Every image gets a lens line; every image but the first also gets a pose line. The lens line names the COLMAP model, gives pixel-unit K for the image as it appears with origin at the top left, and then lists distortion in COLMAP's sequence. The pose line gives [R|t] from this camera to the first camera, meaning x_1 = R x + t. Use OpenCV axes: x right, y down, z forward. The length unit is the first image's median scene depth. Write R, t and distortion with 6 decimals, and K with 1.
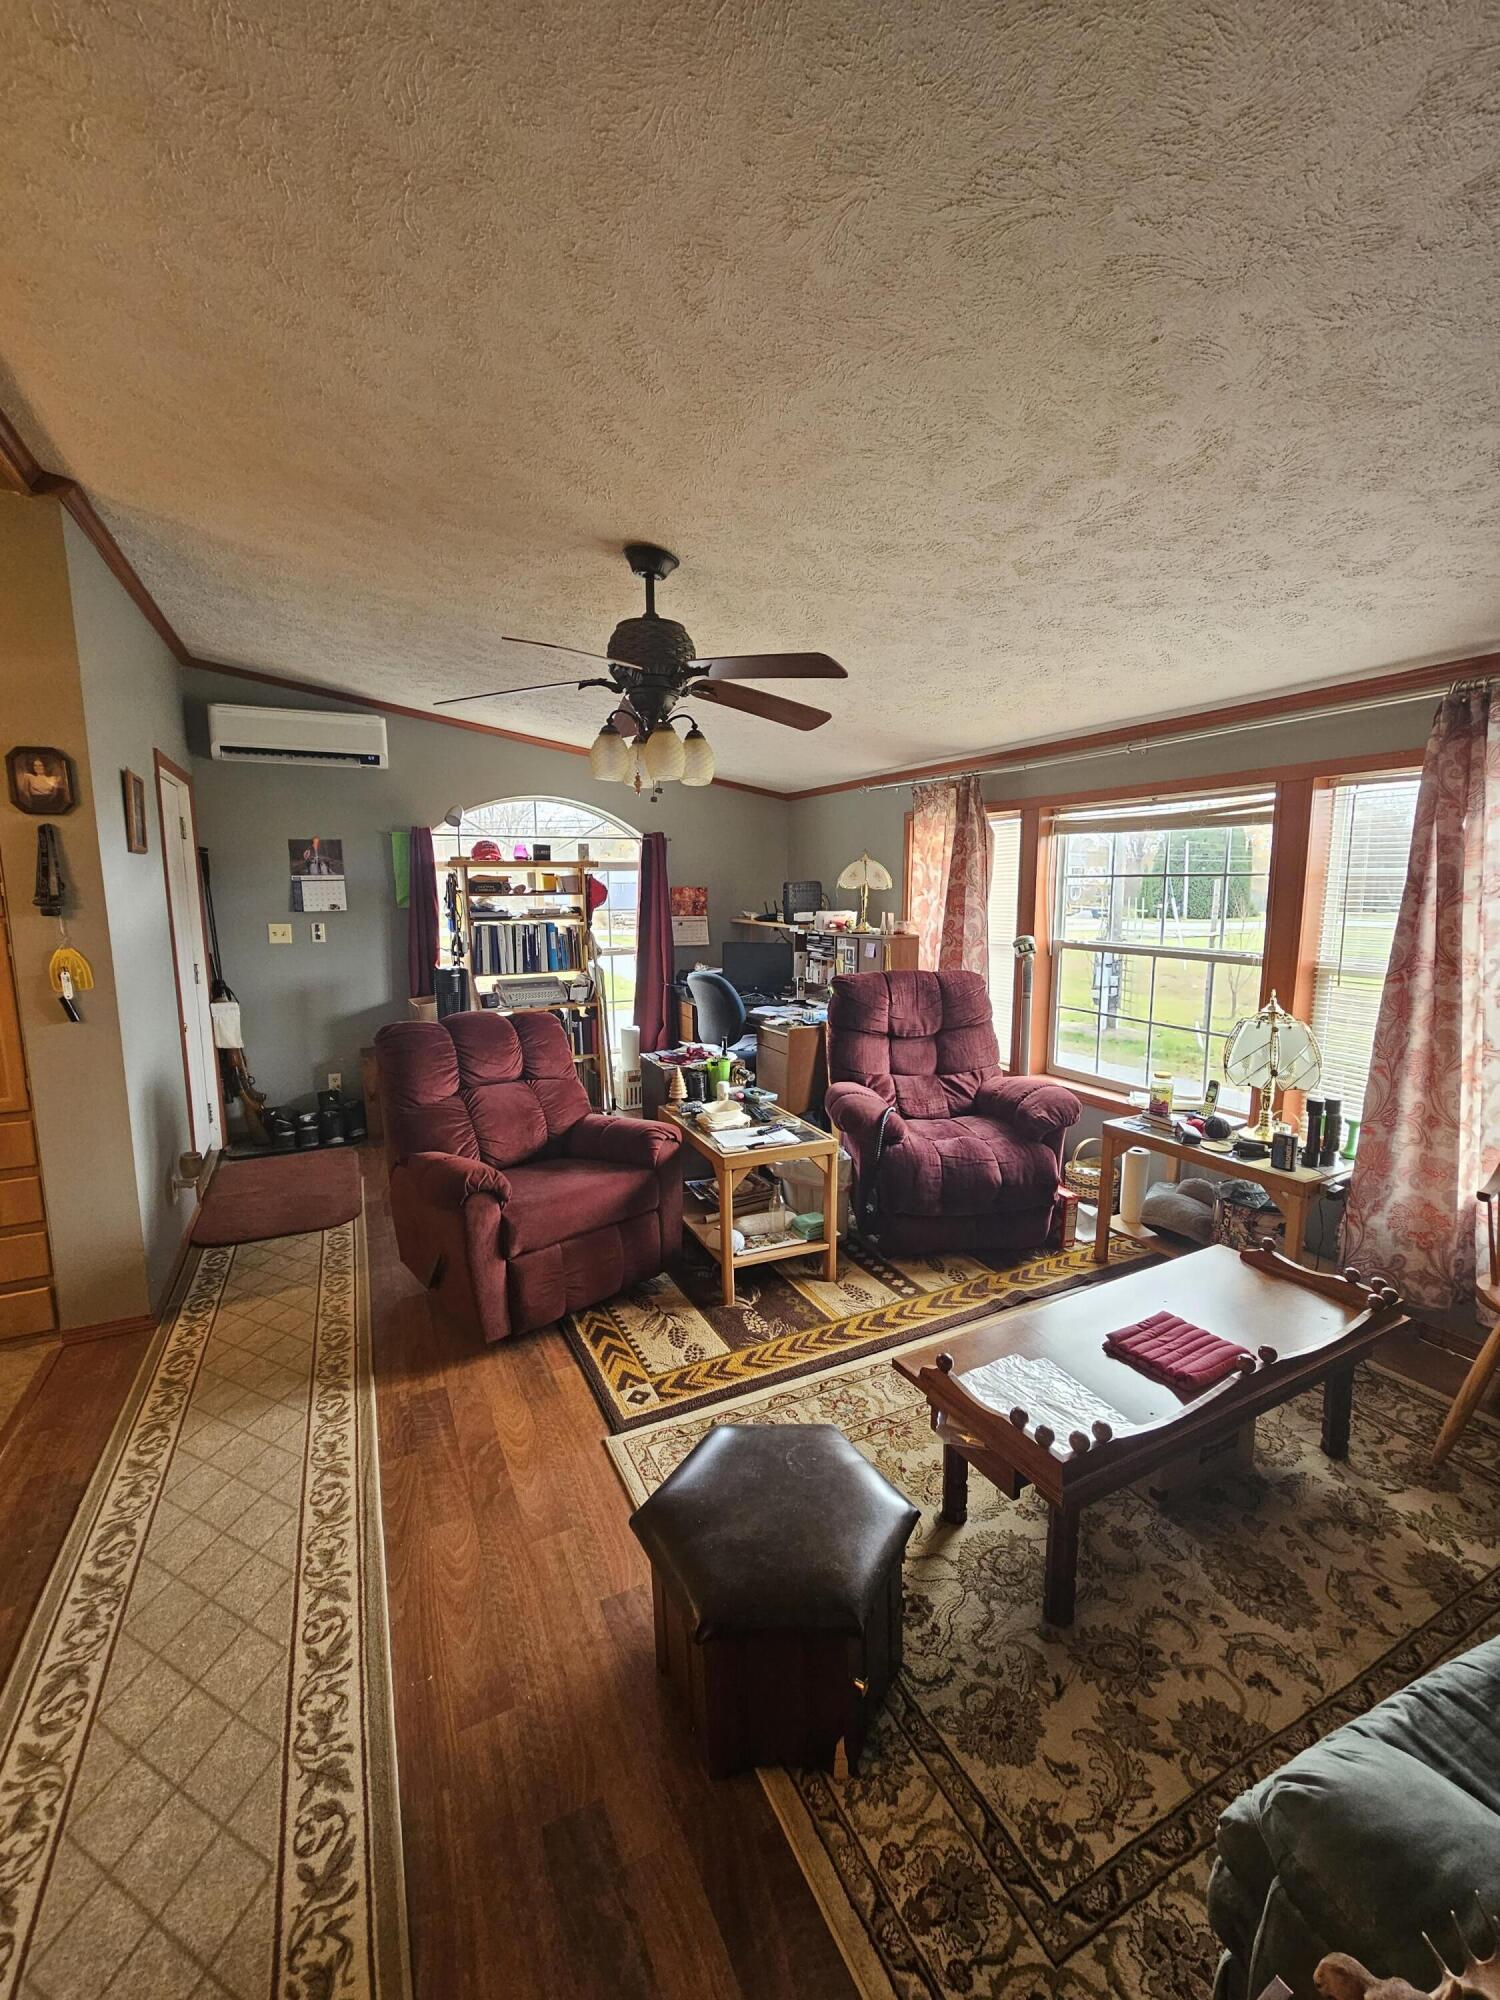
lens RADIAL K [[817.1, 0, 752.4], [0, 817.1, 994.1], [0, 0, 1]] dist [0.000783, -0.002537]
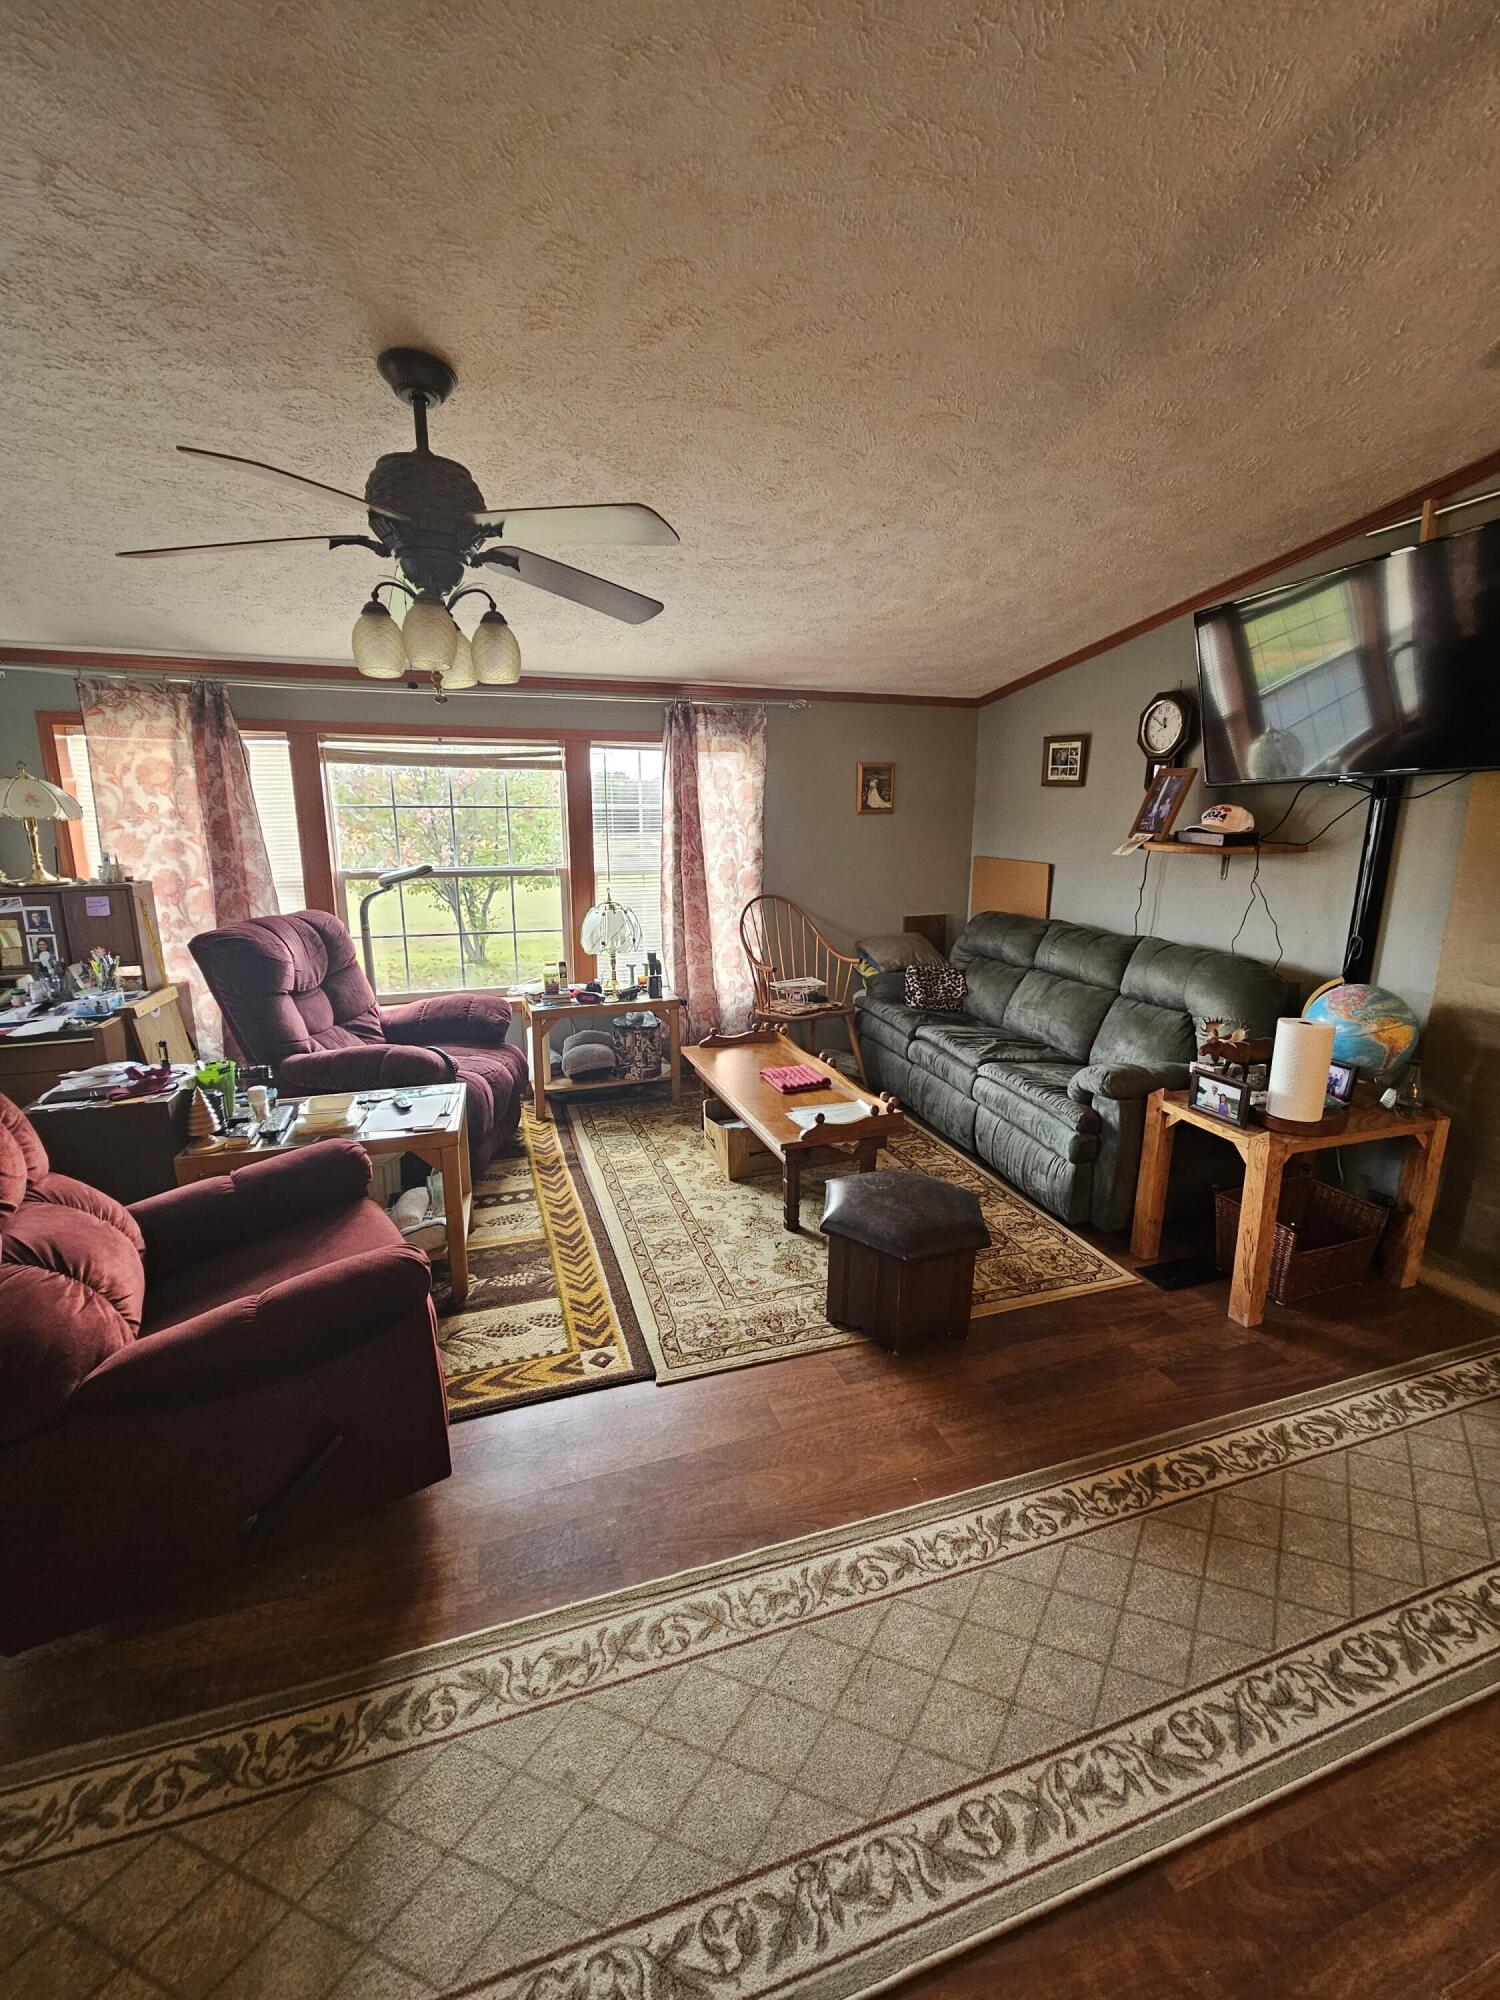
lens RADIAL K [[817.1, 0, 745.5], [0, 817.1, 995.7], [0, 0, 1]] dist [0.000783, -0.002537]
pose [[0.141976, -0.210239, 0.967286, -0.861795], [0.134810, 0.972187, 0.191517, -0.068826], [-0.980647, 0.103209, 0.166369, 0.581693]]
